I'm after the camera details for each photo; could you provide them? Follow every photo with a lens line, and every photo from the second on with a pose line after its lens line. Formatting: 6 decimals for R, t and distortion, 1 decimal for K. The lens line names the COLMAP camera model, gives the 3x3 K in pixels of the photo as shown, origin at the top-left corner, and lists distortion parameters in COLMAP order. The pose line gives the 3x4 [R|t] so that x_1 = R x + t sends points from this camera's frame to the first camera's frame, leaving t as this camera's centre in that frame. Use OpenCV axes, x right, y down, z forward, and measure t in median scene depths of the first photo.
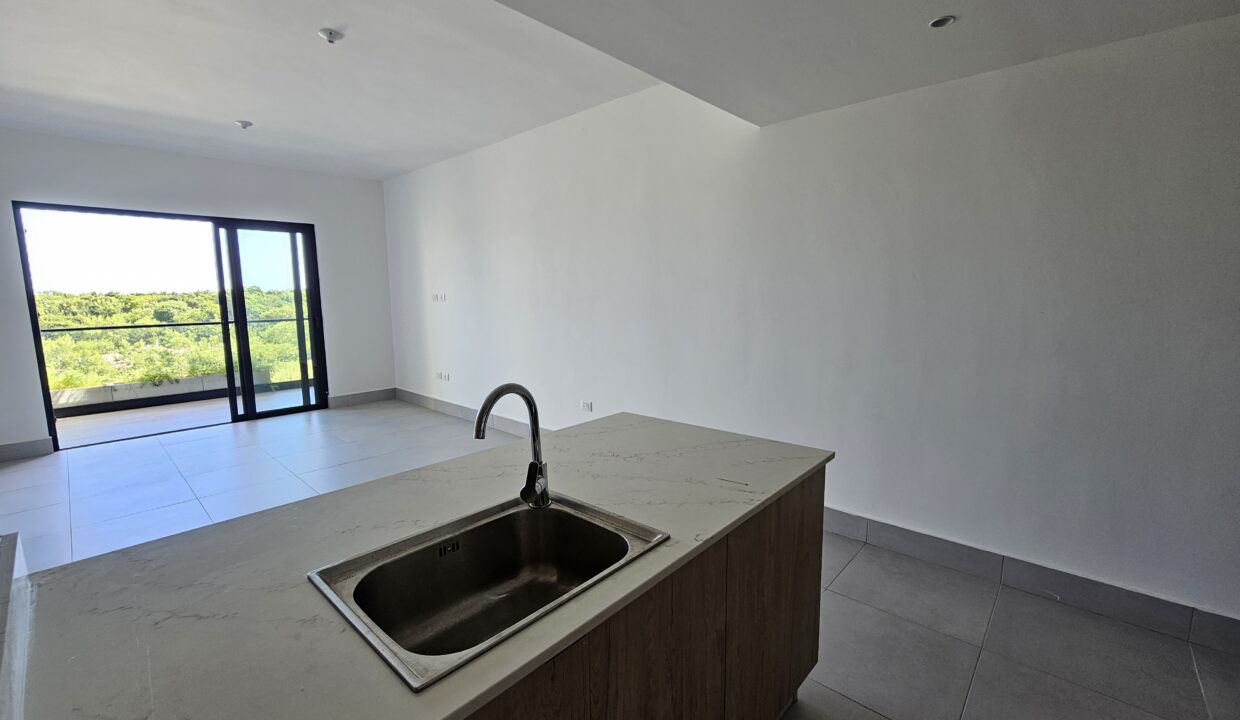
lens RADIAL K [[507.1, 0, 620.0], [0, 507.1, 360.0], [0, 0, 1]] dist [-0.006554, 0.000265]
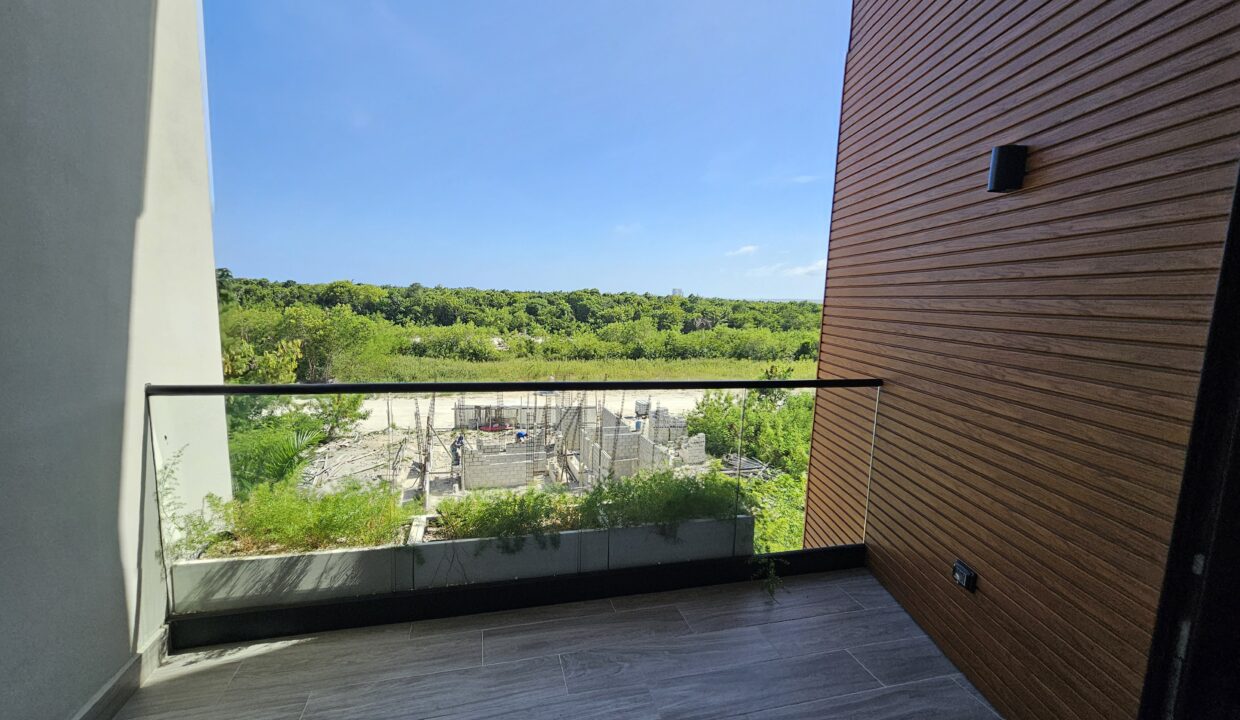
lens RADIAL K [[507.1, 0, 620.0], [0, 507.1, 360.0], [0, 0, 1]] dist [-0.006554, 0.000265]
pose [[0.844652, 0.105235, -0.524870, -0.073474], [-0.115271, 0.993240, 0.013641, -0.010411], [0.522757, 0.048980, 0.851073, 0.078762]]
